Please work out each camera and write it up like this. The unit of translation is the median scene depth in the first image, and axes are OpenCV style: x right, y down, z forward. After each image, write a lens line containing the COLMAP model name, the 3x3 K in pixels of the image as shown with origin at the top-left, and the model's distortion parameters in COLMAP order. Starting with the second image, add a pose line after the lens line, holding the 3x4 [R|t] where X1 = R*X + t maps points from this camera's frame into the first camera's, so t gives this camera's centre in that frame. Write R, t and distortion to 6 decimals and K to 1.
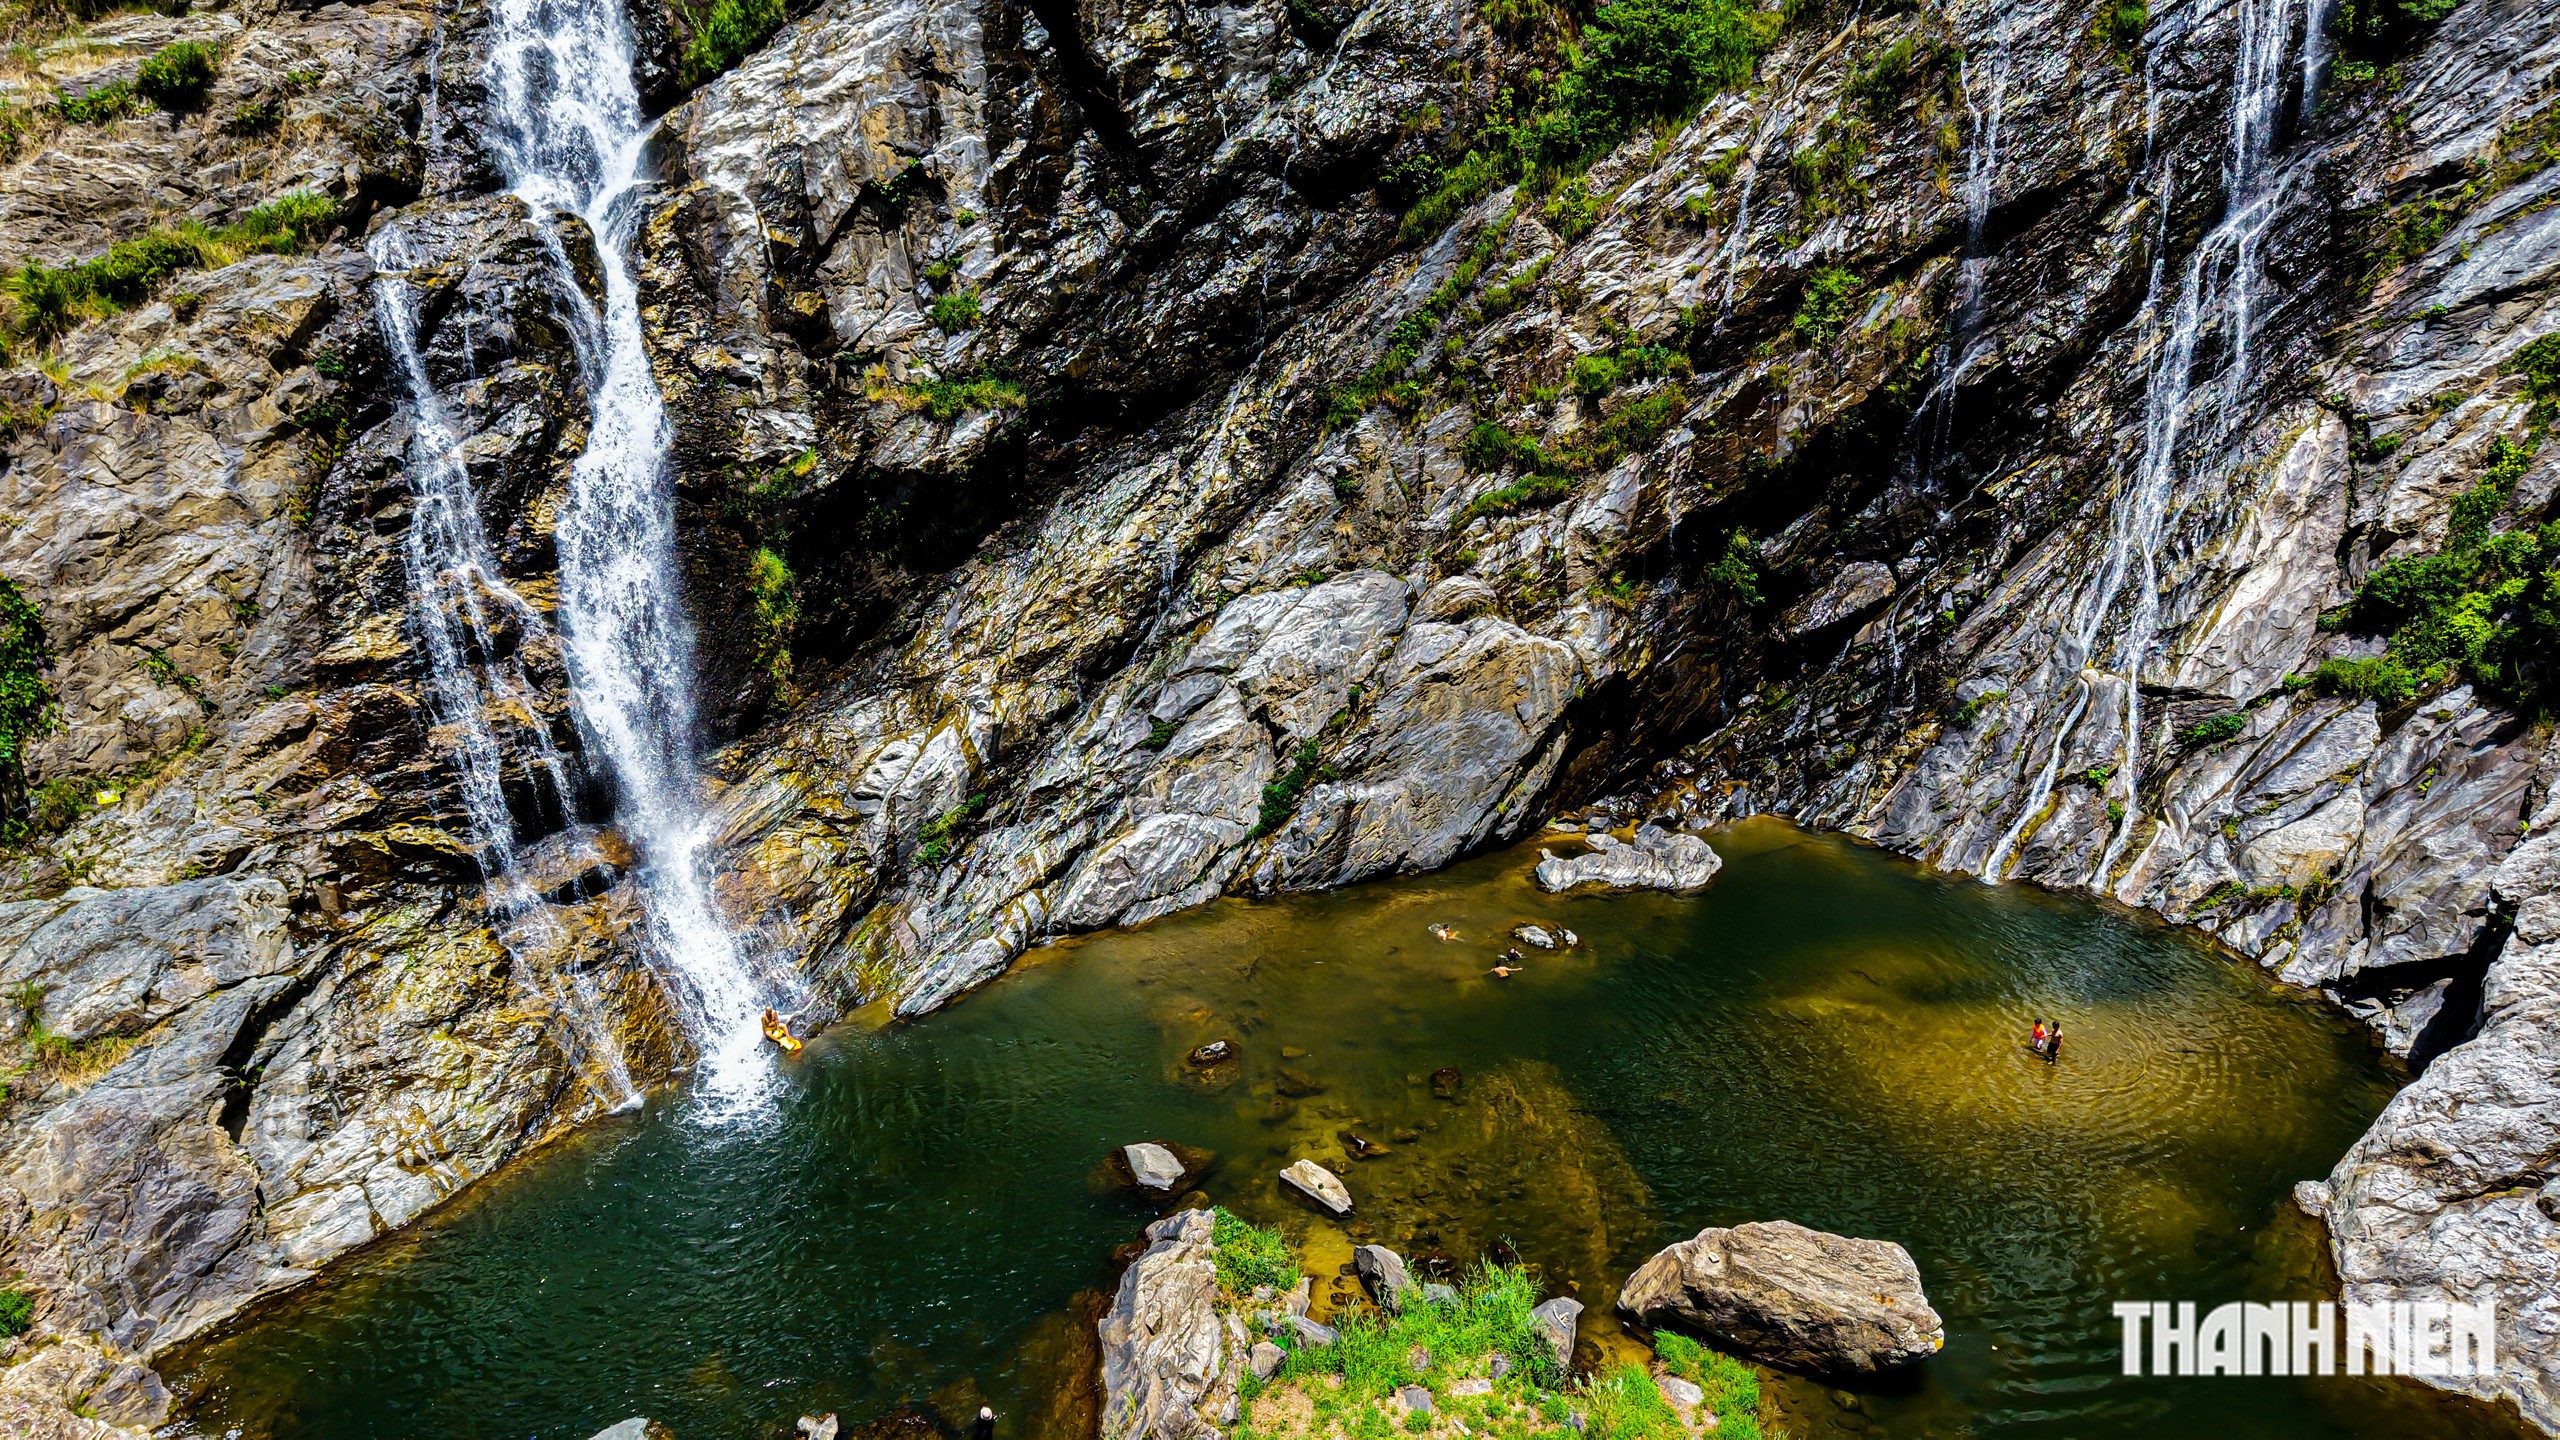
lens RADIAL K [[1701.5, 0, 1276.0], [0, 1701.5, 715.2], [0, 0, 1]] dist [0.011028, -0.008182]
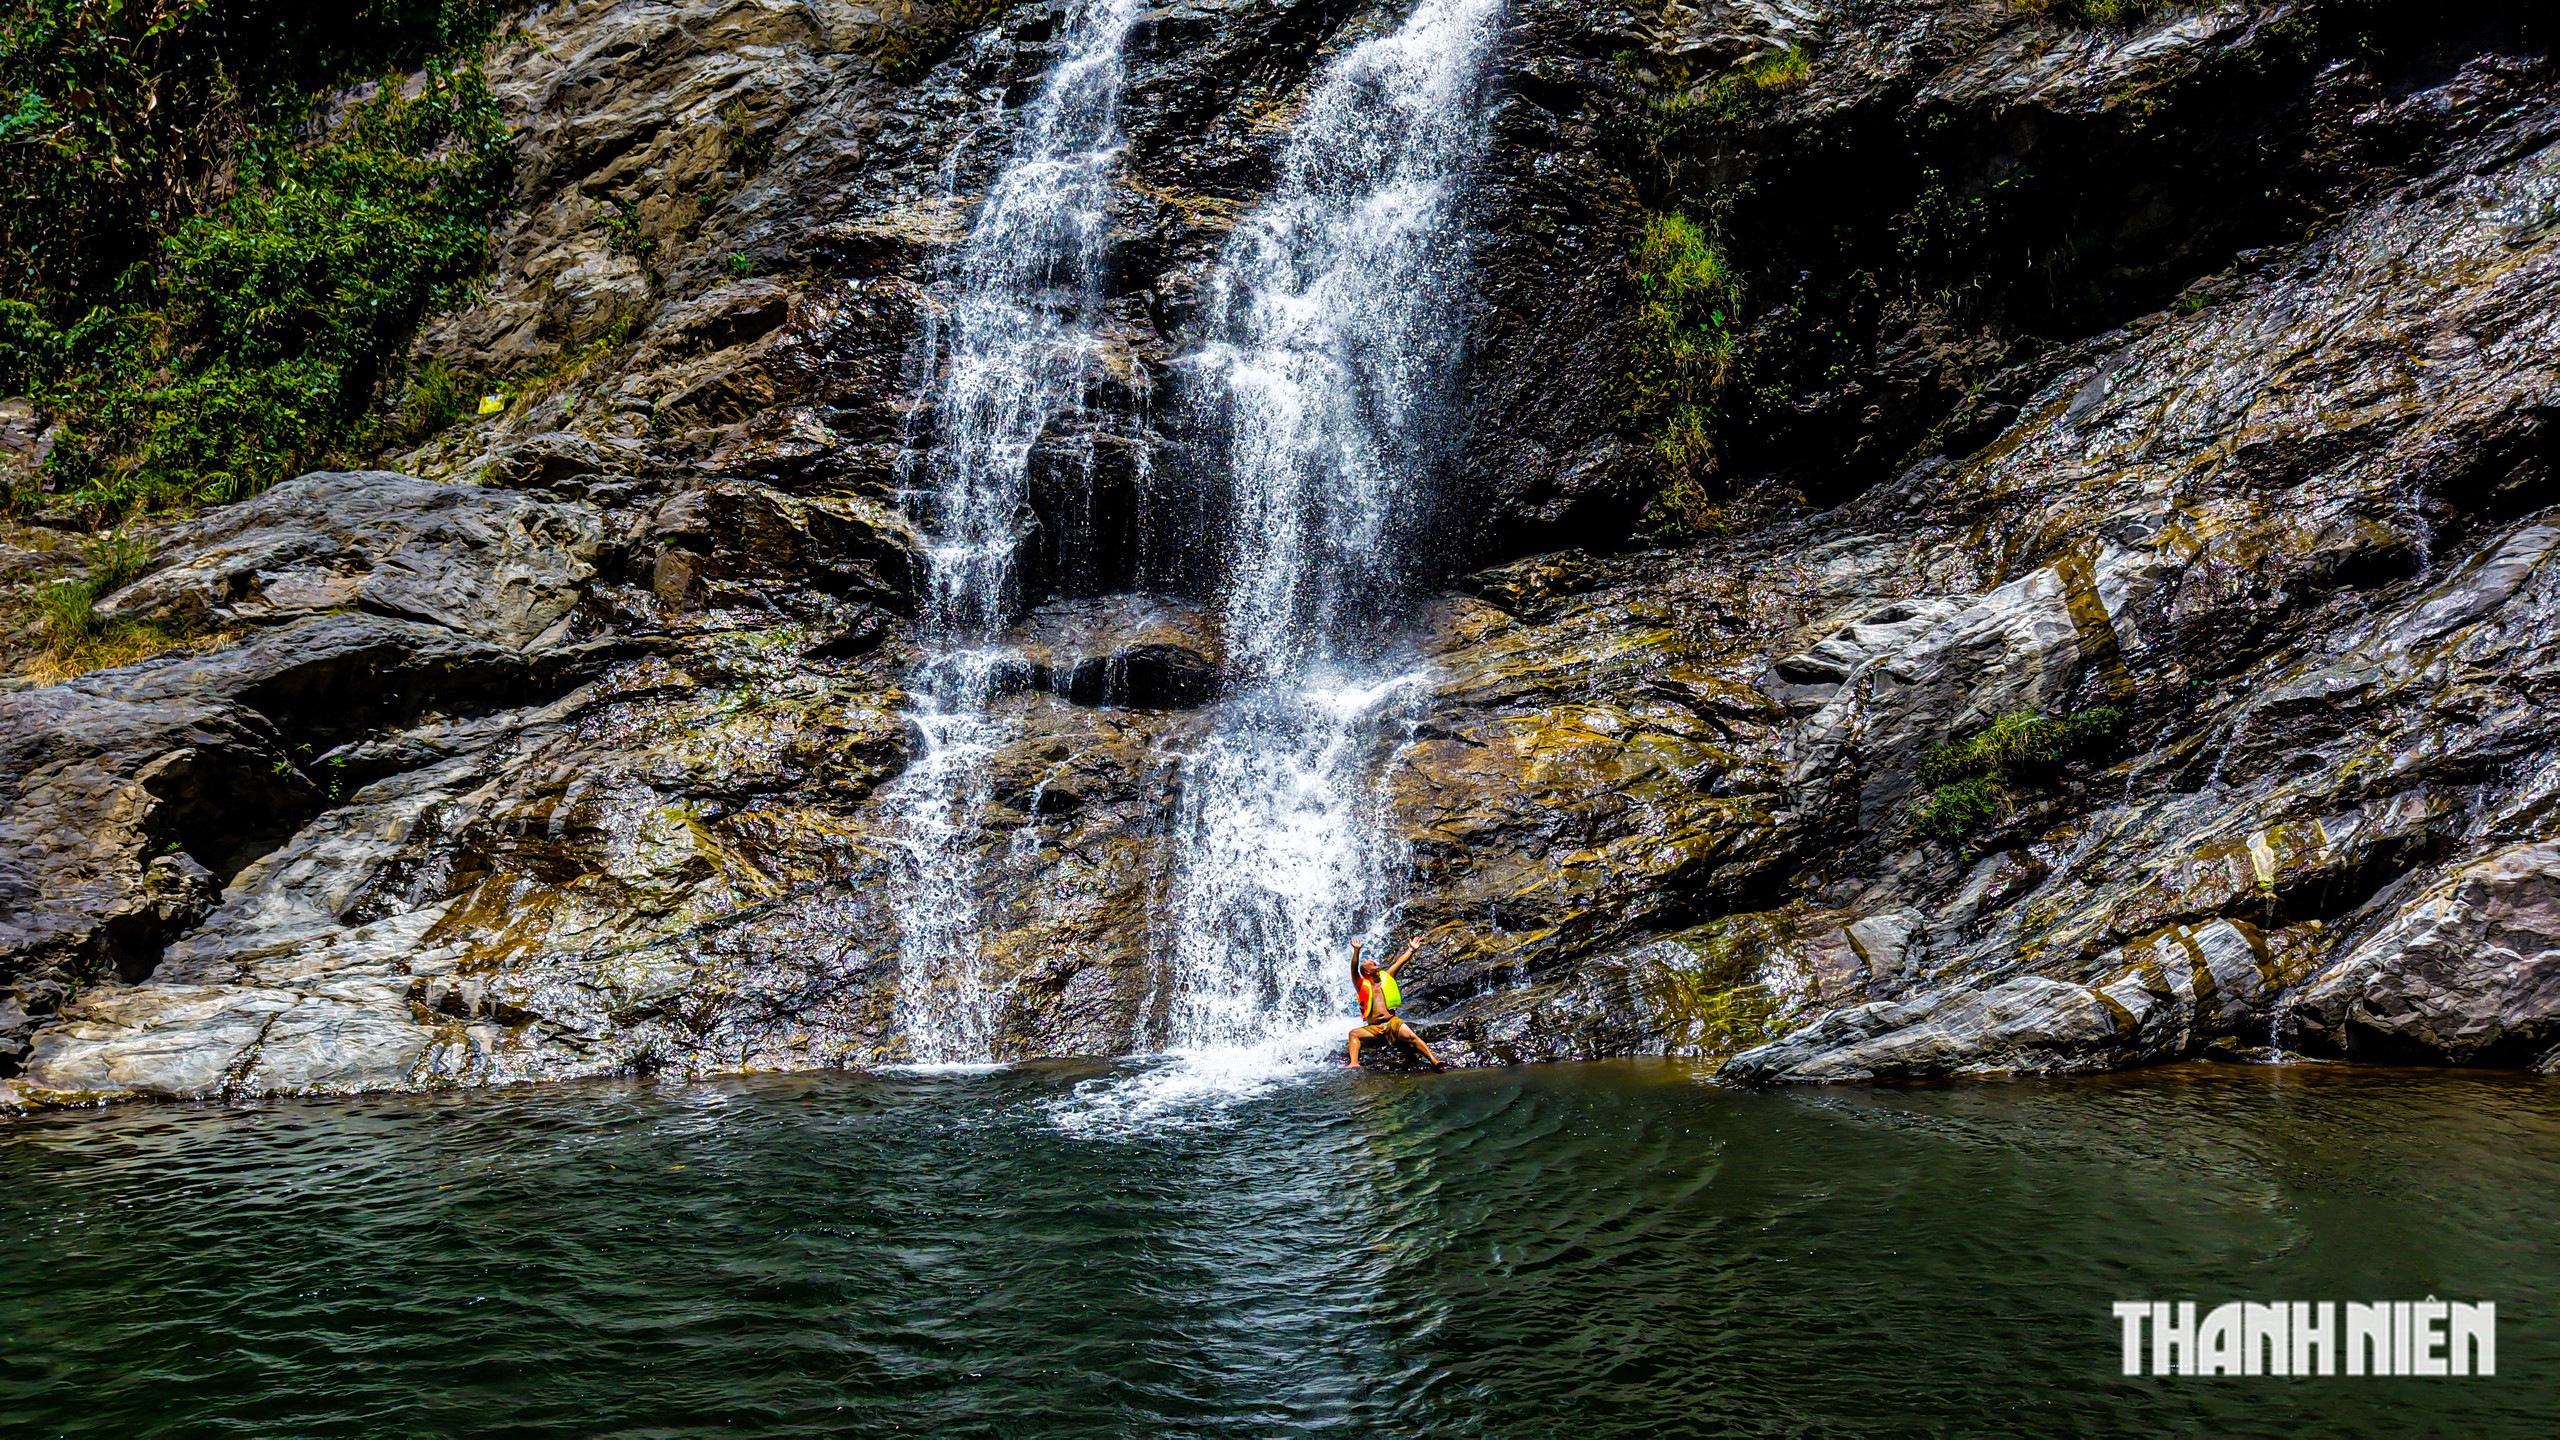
lens RADIAL K [[1701.5, 0, 1268.3], [0, 1701.5, 725.6], [0, 0, 1]] dist [0.011028, -0.008182]
pose [[0.739812, -0.017333, -0.672590, -0.053707], [-0.216049, 0.940606, -0.261882, 0.202984], [0.637181, 0.339056, 0.692128, 0.626592]]
